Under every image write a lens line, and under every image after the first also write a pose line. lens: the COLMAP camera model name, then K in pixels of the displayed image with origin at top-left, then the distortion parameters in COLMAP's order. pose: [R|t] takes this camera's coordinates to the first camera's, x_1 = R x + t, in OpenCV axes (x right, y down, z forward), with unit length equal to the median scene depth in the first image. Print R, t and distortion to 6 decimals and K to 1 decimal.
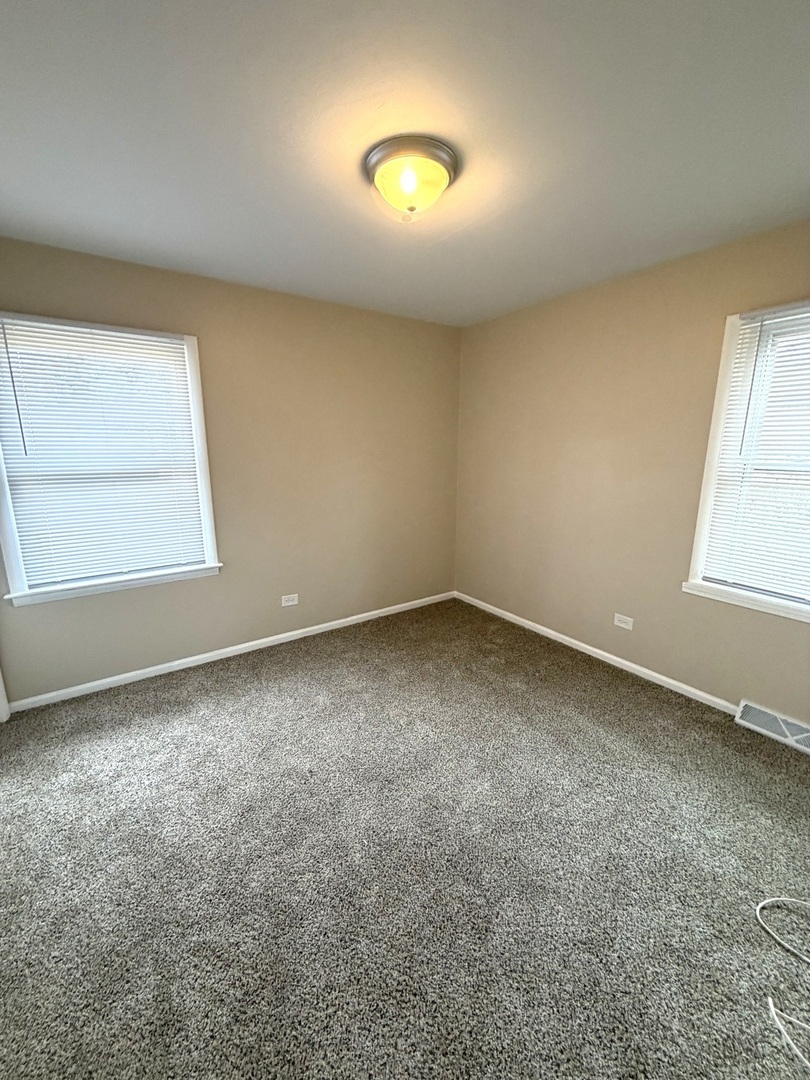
lens RADIAL K [[432.5, 0, 403.1], [0, 432.5, 534.8], [0, 0, 1]] dist [0.012464, 0.000131]
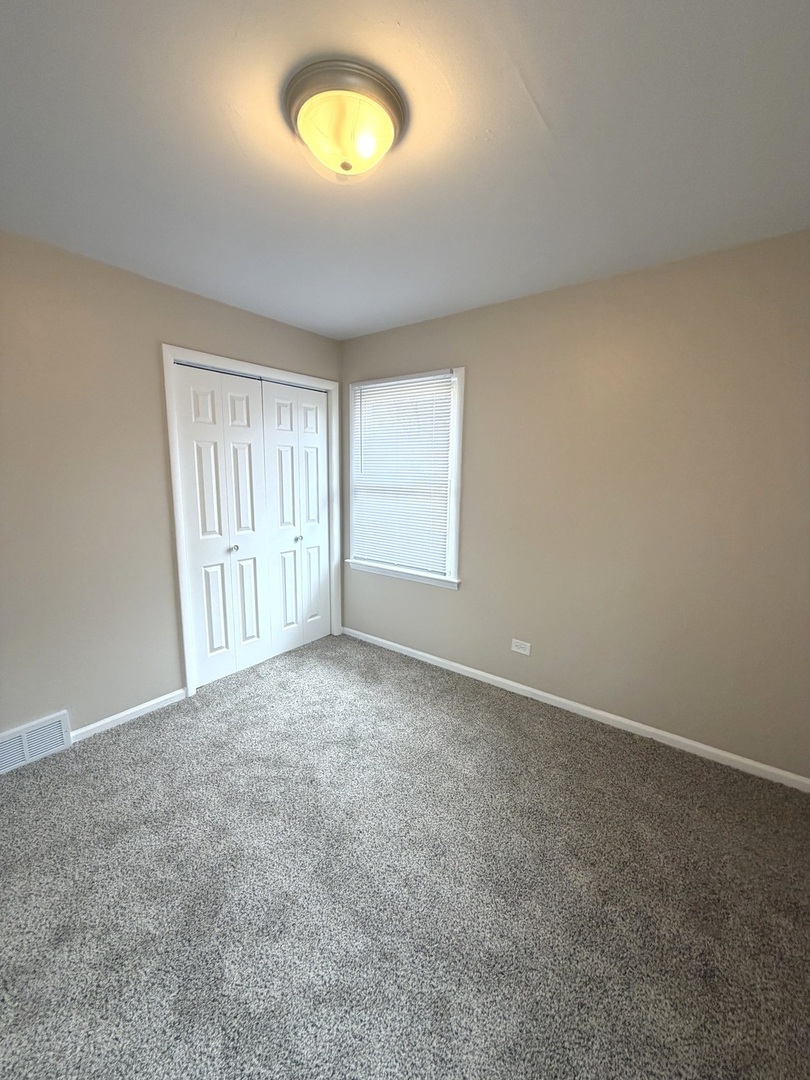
lens RADIAL K [[432.5, 0, 404.1], [0, 432.5, 535.8], [0, 0, 1]] dist [0.012464, 0.000131]
pose [[0.309558, 0.158090, -0.937647, 0.574923], [-0.205039, 0.973983, 0.096524, -0.129962], [0.928511, 0.162374, 0.333919, 0.604726]]
